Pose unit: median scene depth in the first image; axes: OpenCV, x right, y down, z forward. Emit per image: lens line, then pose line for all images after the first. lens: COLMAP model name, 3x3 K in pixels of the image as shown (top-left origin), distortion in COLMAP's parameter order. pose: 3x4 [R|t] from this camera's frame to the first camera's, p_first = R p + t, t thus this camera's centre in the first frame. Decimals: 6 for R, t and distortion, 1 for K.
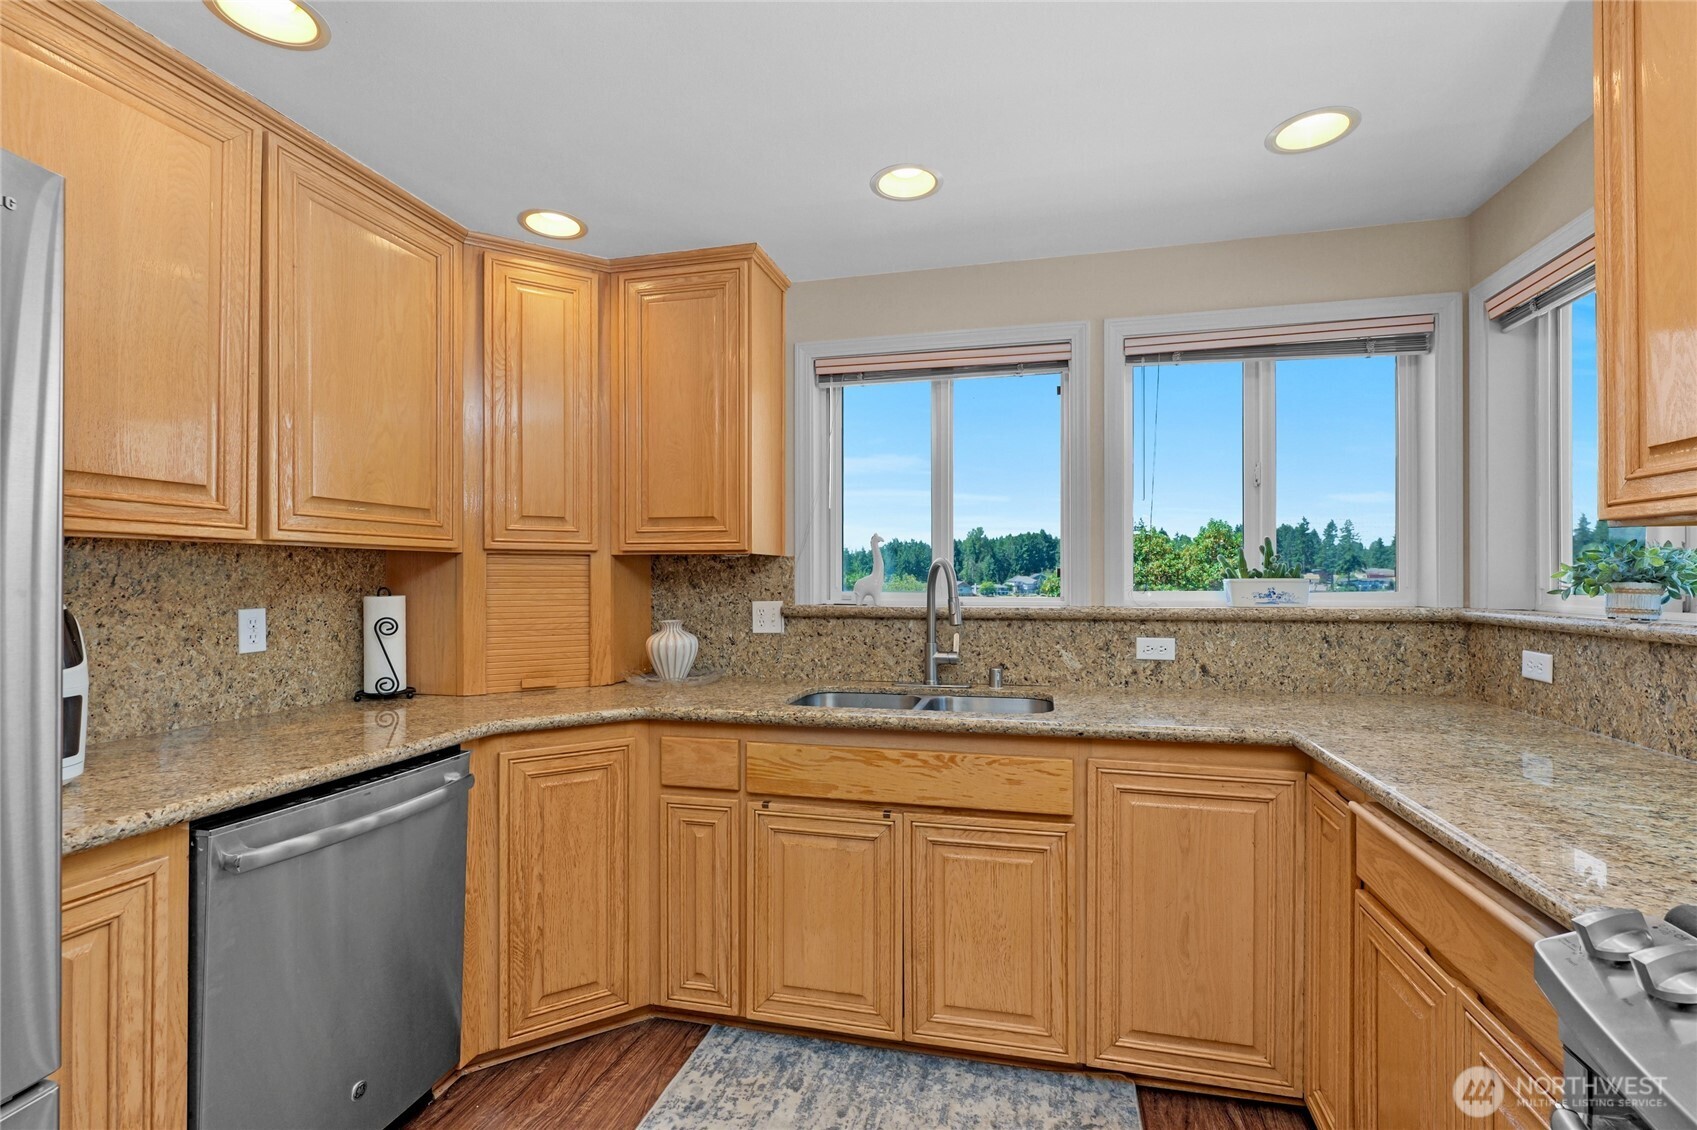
lens RADIAL K [[773.3, 0, 842.8], [0, 773.3, 557.5], [0, 0, 1]] dist [-0.001368, 0.000263]
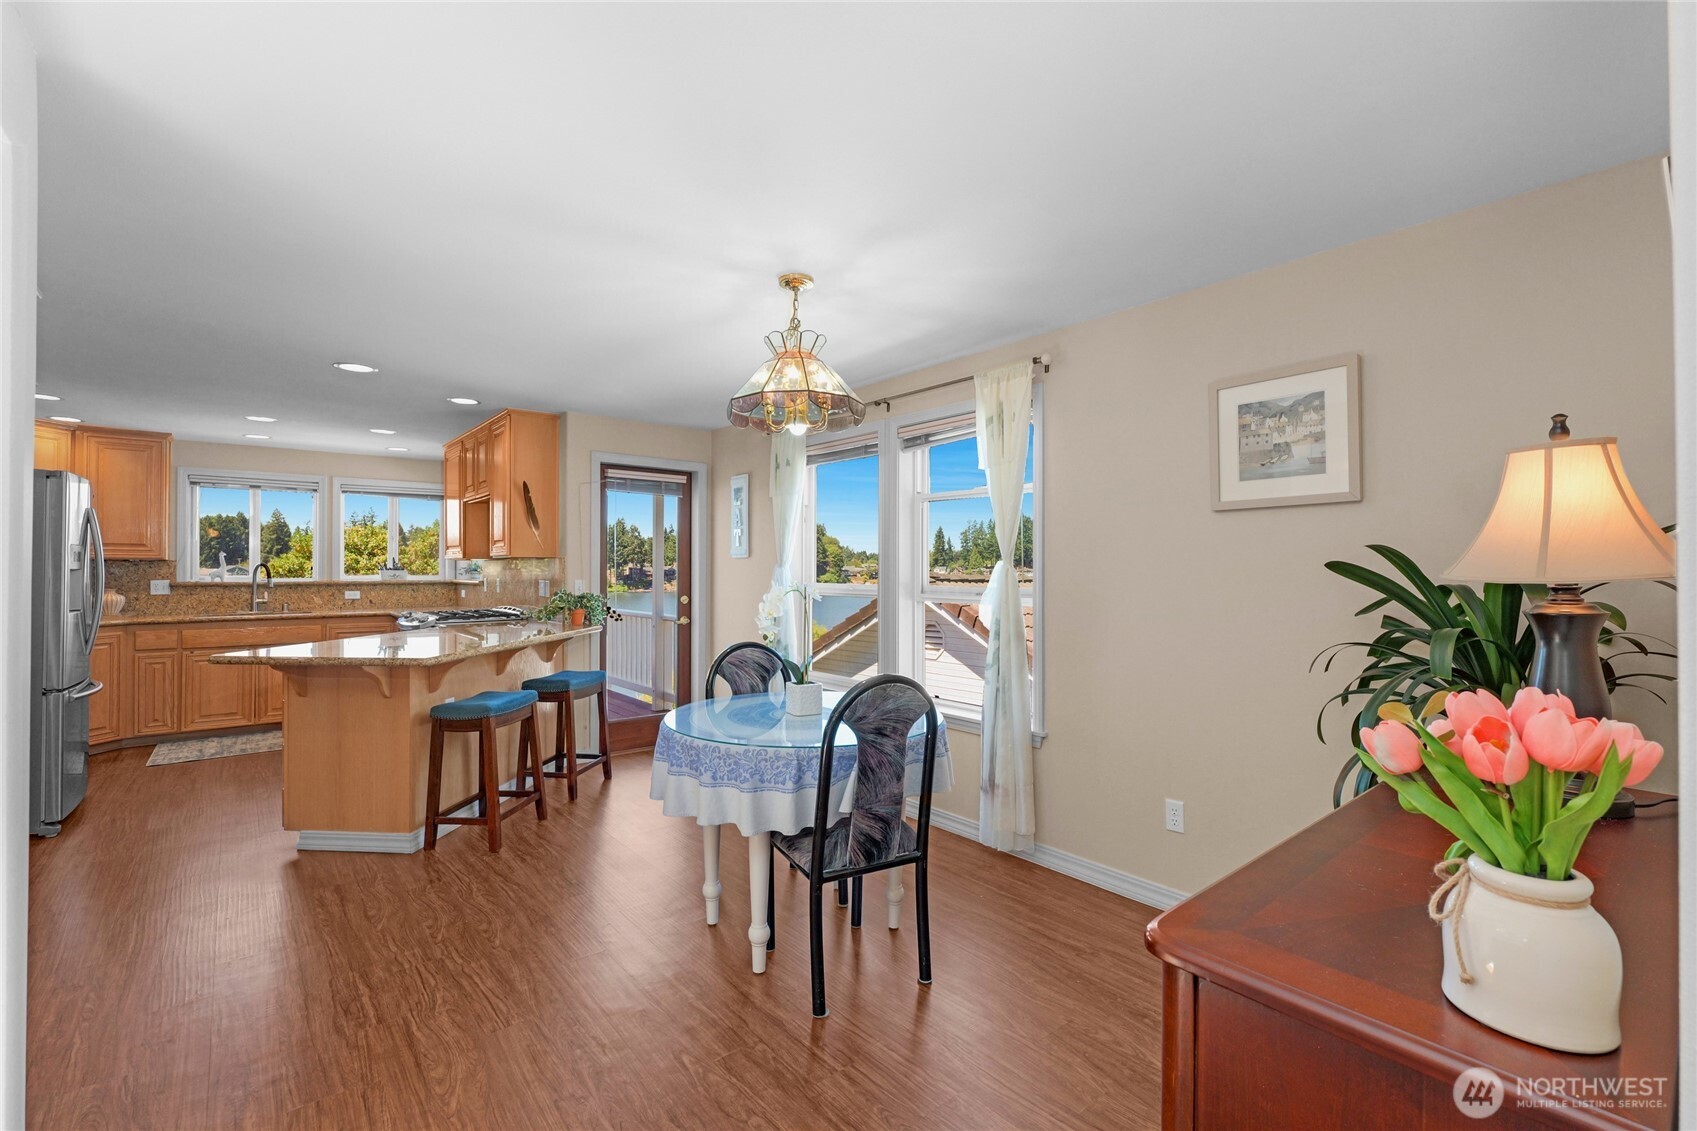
lens RADIAL K [[773.3, 0, 857.0], [0, 773.3, 571.7], [0, 0, 1]] dist [-0.001368, 0.000263]
pose [[0.597983, 0.001141, 0.801508, -0.780740], [-0.023185, 0.999605, 0.015874, -0.057513], [-0.801173, -0.028075, 0.597773, -2.229423]]
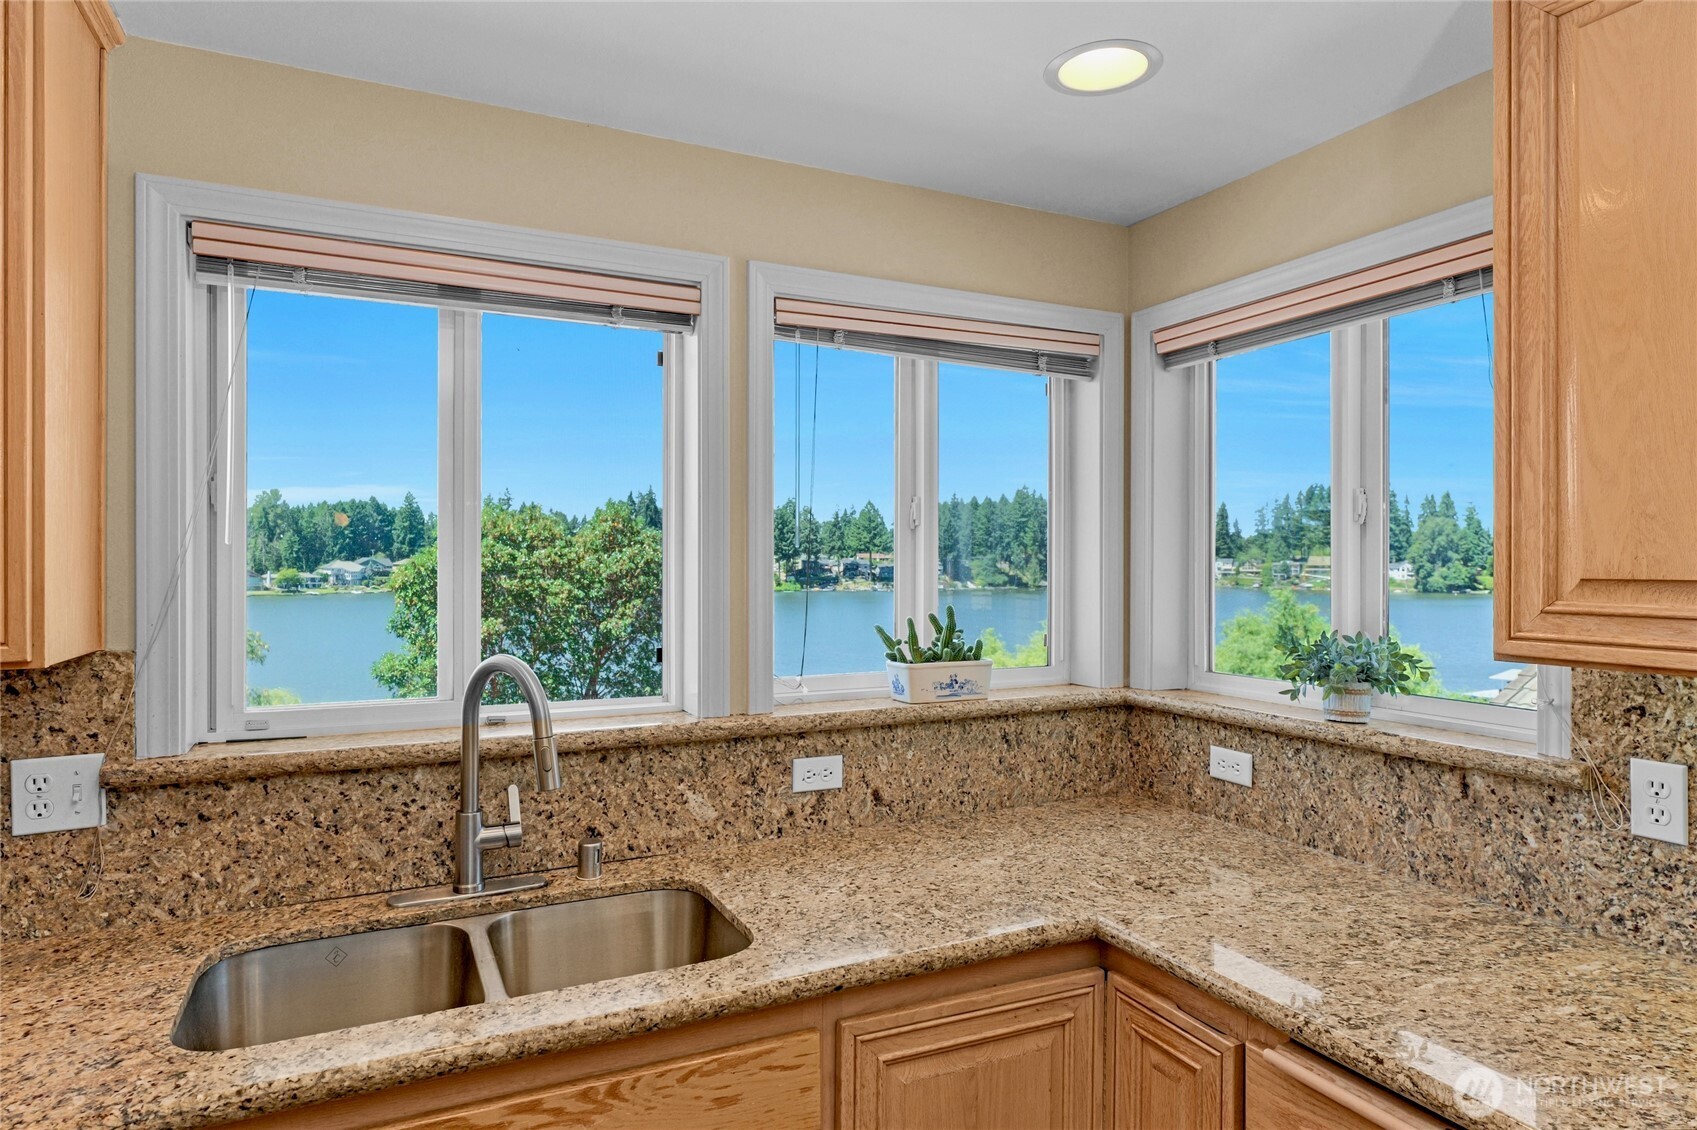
lens RADIAL K [[991.0, 0, 833.4], [0, 991.0, 557.9], [0, 0, 1]] dist [-0.003084, 0.000555]
pose [[0.770099, 0.006137, 0.637895, -0.133878], [-0.020309, 0.999683, 0.014901, -0.082514], [-0.637602, -0.024430, 0.769979, 0.343681]]
